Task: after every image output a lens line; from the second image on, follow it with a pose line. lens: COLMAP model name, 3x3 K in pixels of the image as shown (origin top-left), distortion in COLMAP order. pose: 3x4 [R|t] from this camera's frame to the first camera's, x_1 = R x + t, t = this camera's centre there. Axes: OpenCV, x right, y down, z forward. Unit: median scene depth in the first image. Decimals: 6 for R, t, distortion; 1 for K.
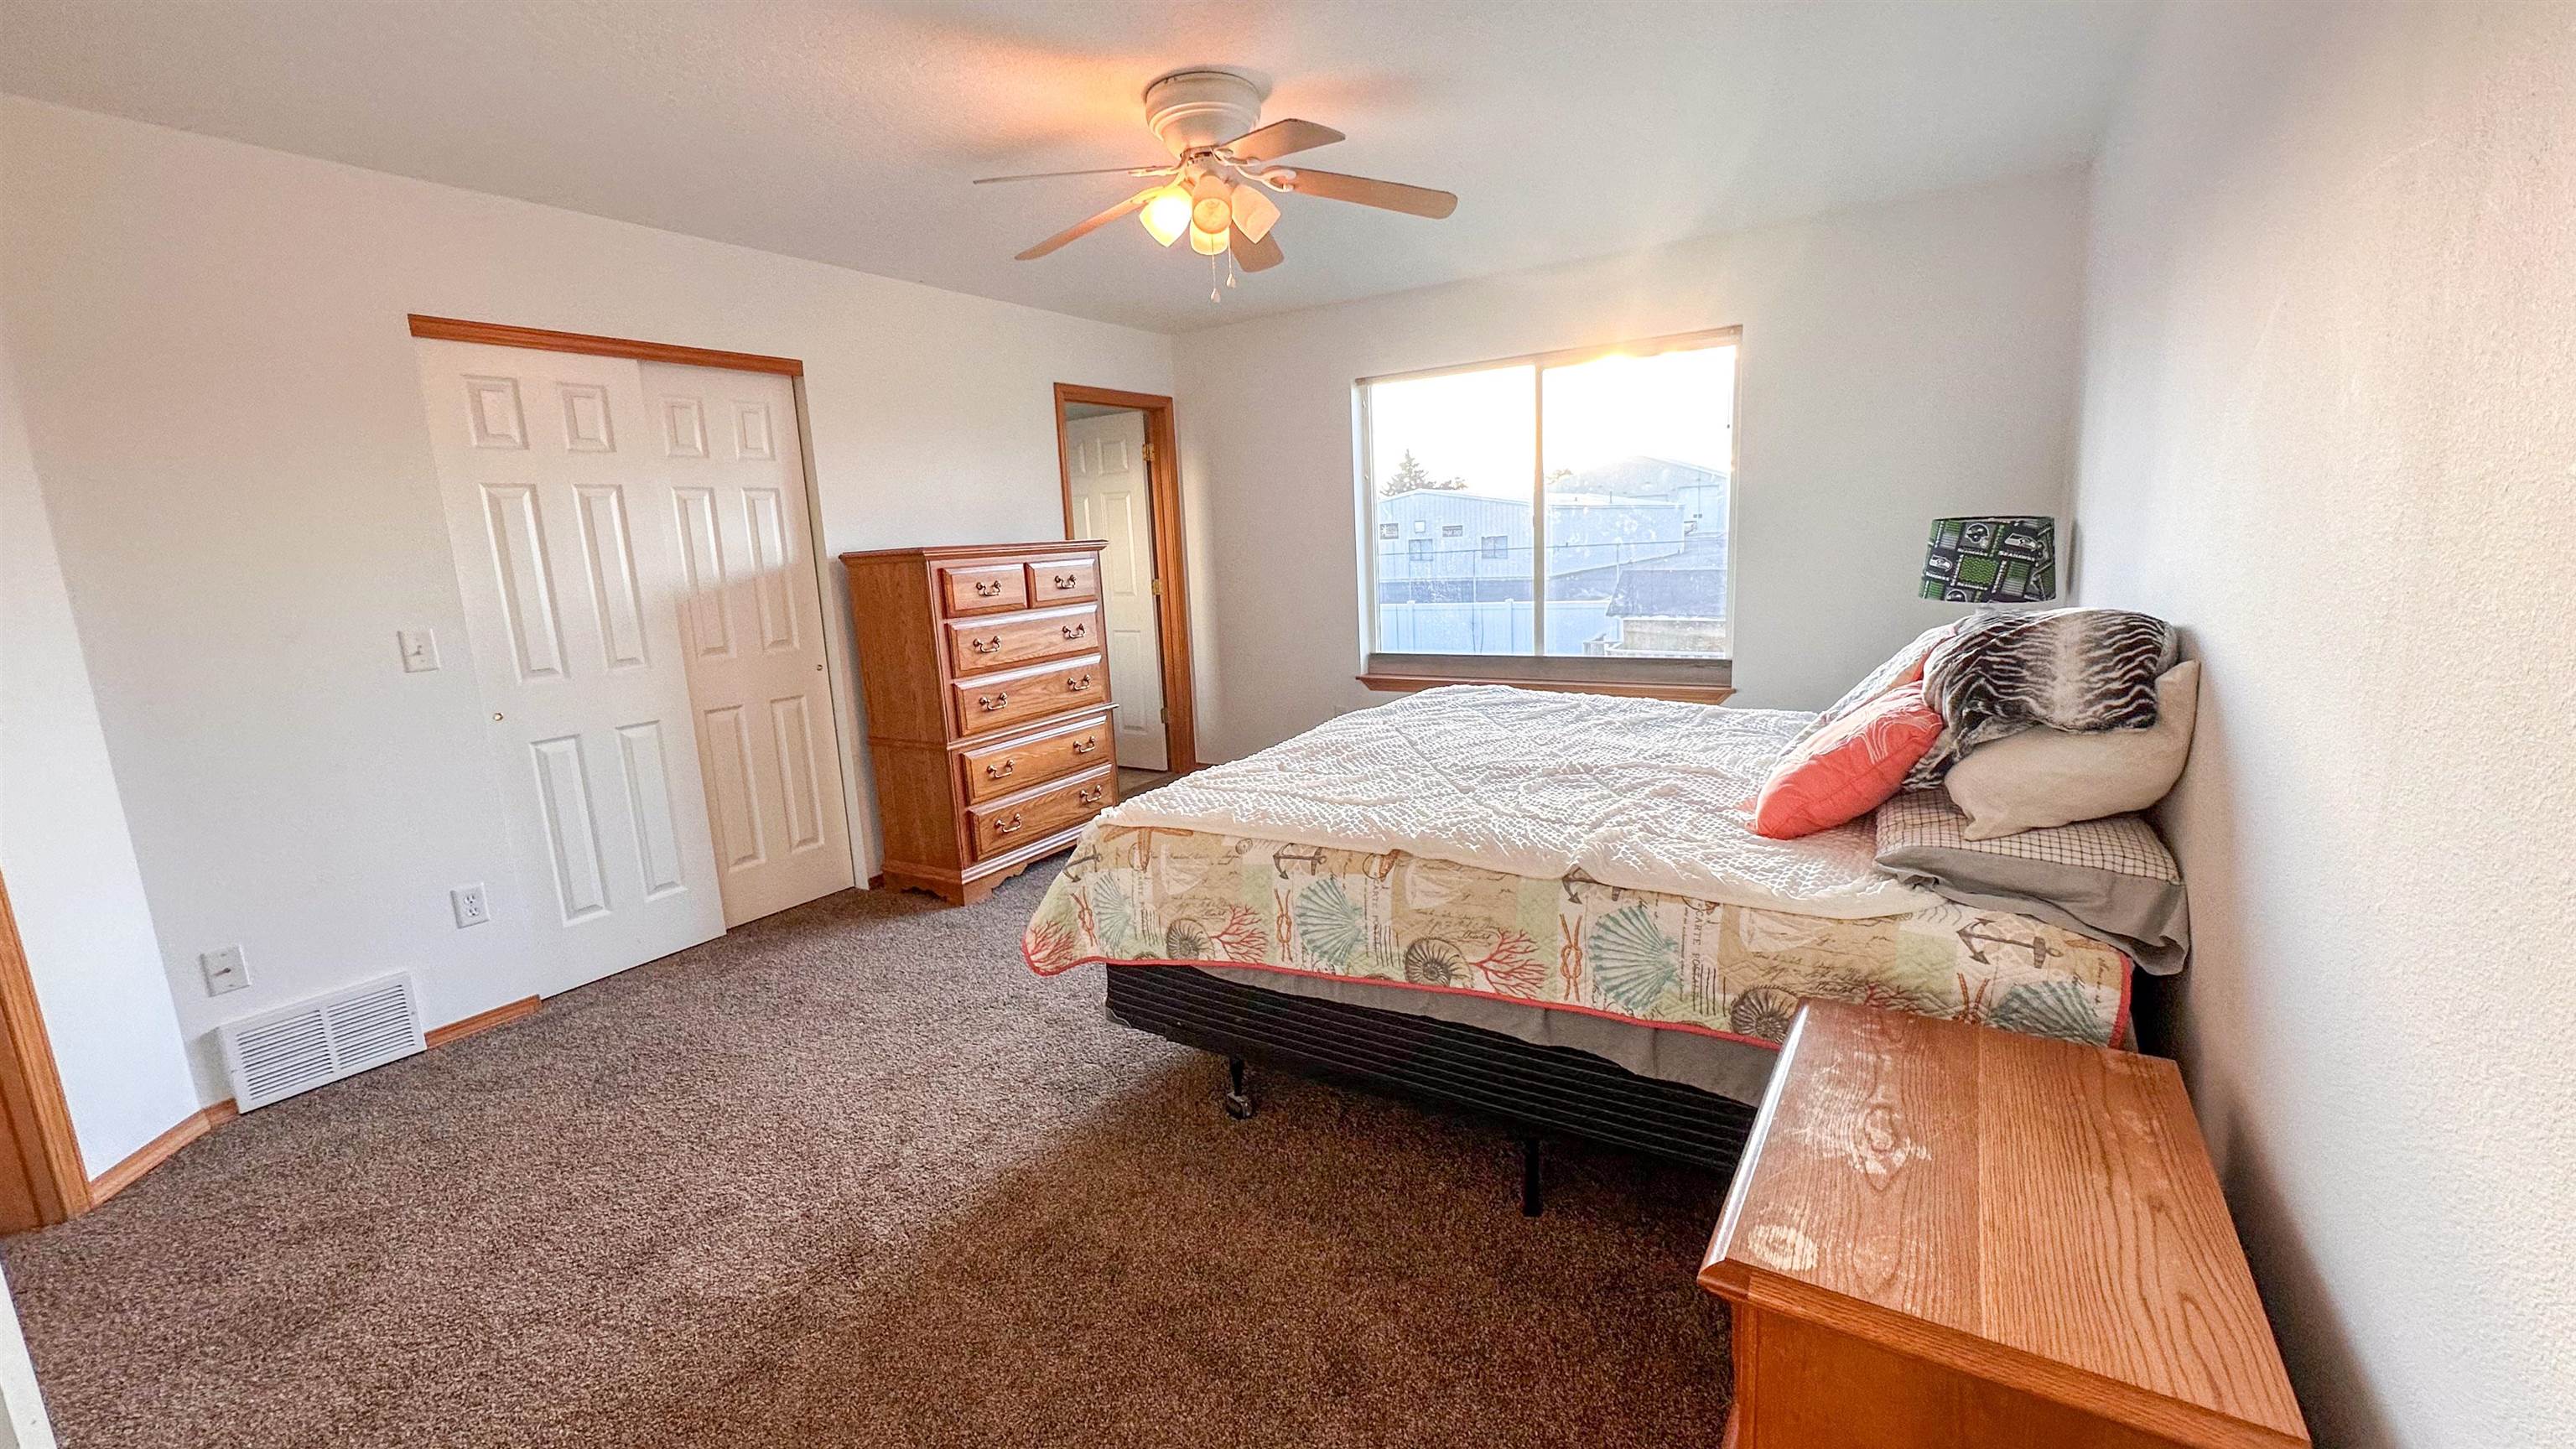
lens RADIAL K [[1031.2, 0, 1285.8], [0, 1031.2, 729.7], [0, 0, 1]] dist [-0.002317, 0.000342]
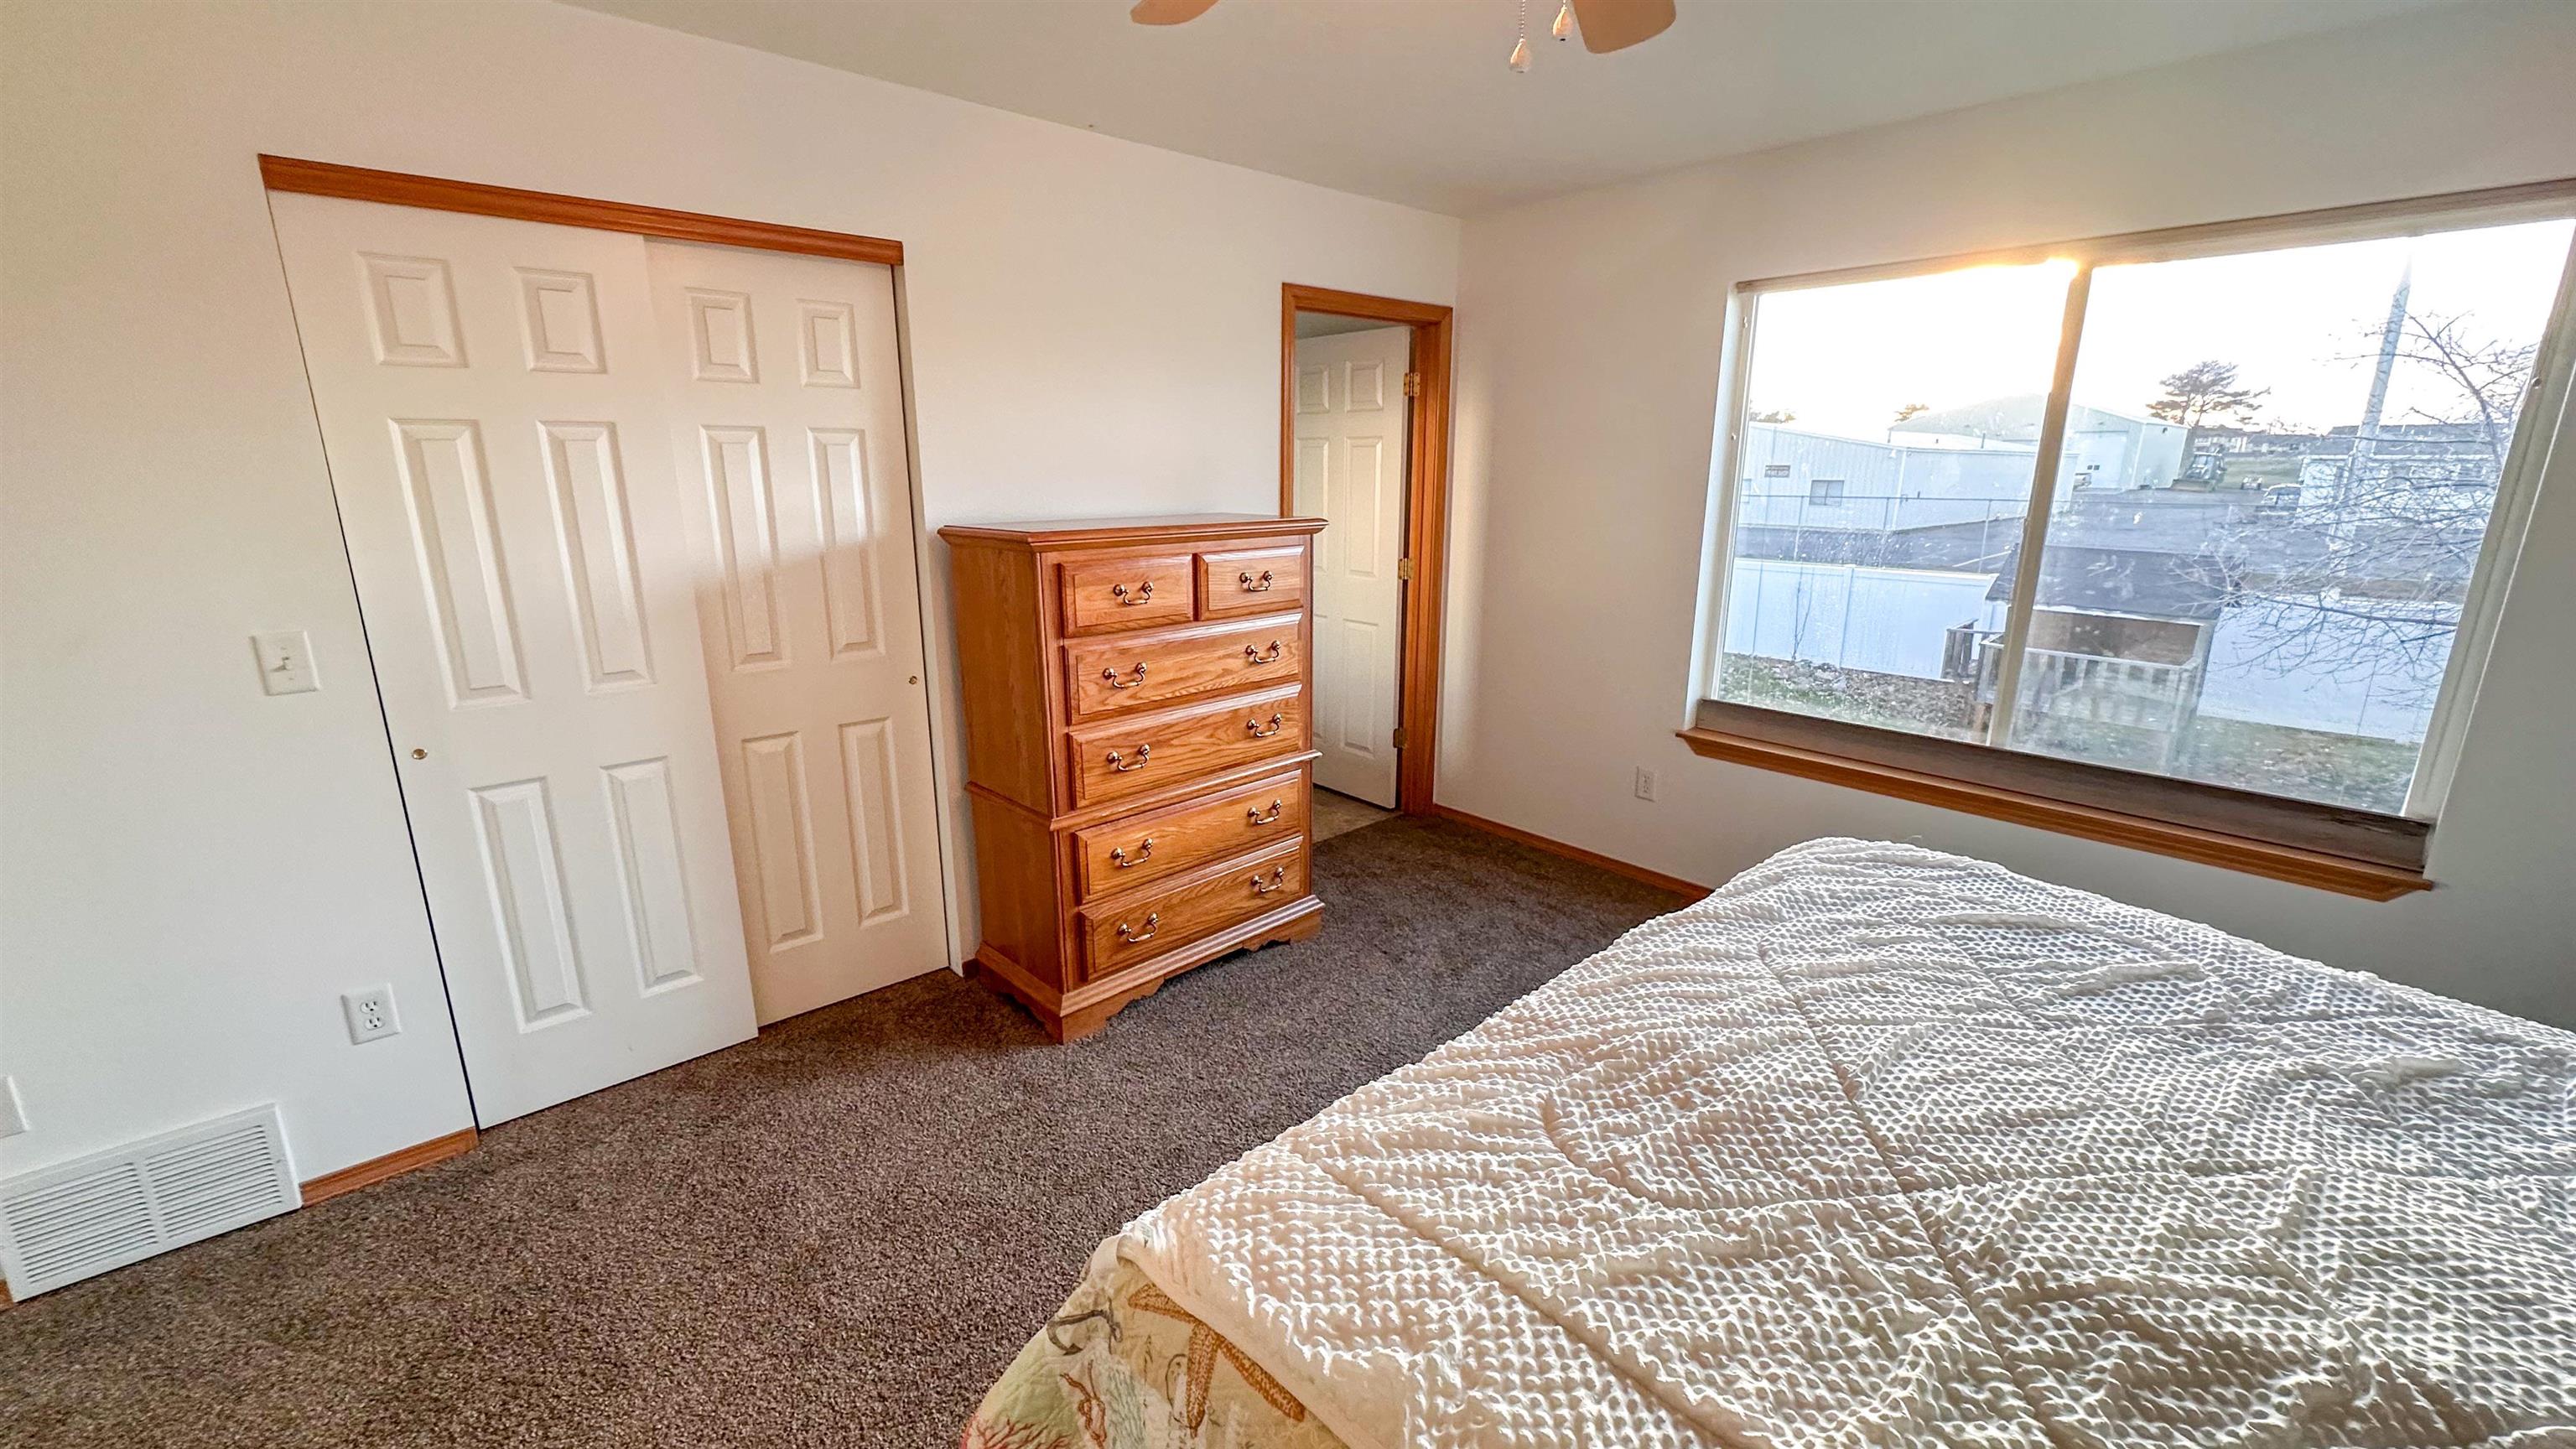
lens RADIAL K [[1031.2, 0, 1285.8], [0, 1031.2, 729.7], [0, 0, 1]] dist [-0.002317, 0.000342]
pose [[0.962493, 0.115433, -0.245524, -0.017134], [-0.096905, 0.991546, 0.086293, -0.115495], [0.253410, -0.059264, 0.965542, 0.367934]]
